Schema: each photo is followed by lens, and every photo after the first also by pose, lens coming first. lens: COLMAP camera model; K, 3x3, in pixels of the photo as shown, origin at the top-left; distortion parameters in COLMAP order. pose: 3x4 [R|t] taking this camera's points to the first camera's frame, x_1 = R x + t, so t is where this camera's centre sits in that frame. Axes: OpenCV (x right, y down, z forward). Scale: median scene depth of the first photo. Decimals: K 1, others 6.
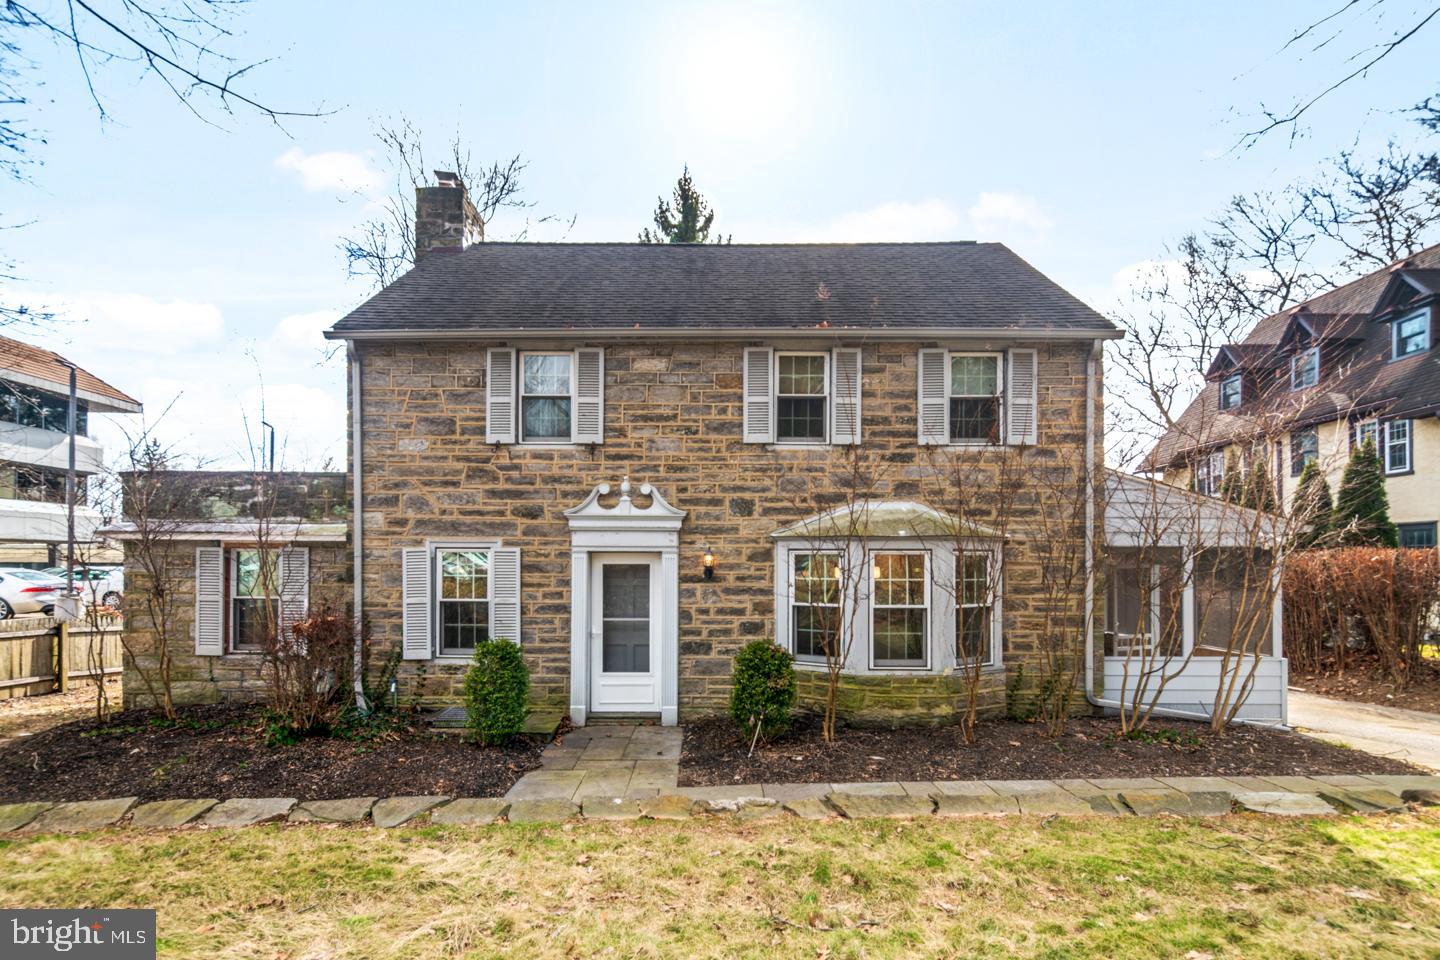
lens RADIAL K [[698.3, 0, 721.1], [0, 698.3, 474.2], [0, 0, 1]] dist [0.012854, 0.000783]
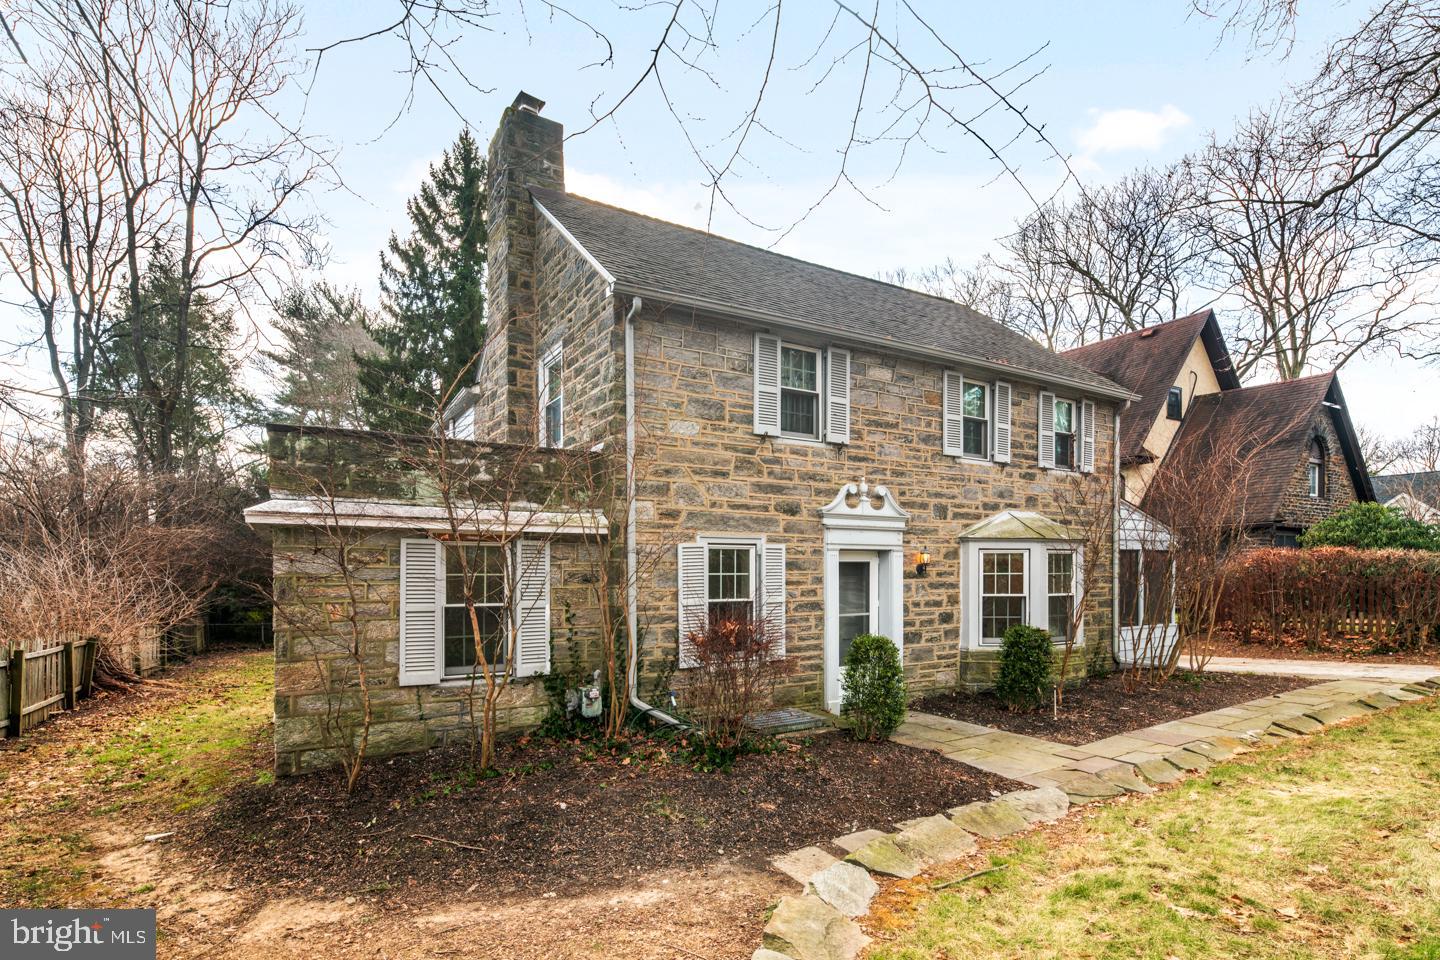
lens RADIAL K [[698.3, 0, 721.3], [0, 698.3, 488.3], [0, 0, 1]] dist [0.012854, 0.000783]
pose [[0.854119, 0.053695, 0.517298, -0.857354], [-0.060144, 0.998180, -0.004305, 0.036120], [-0.516588, -0.027435, 0.855794, 0.216166]]
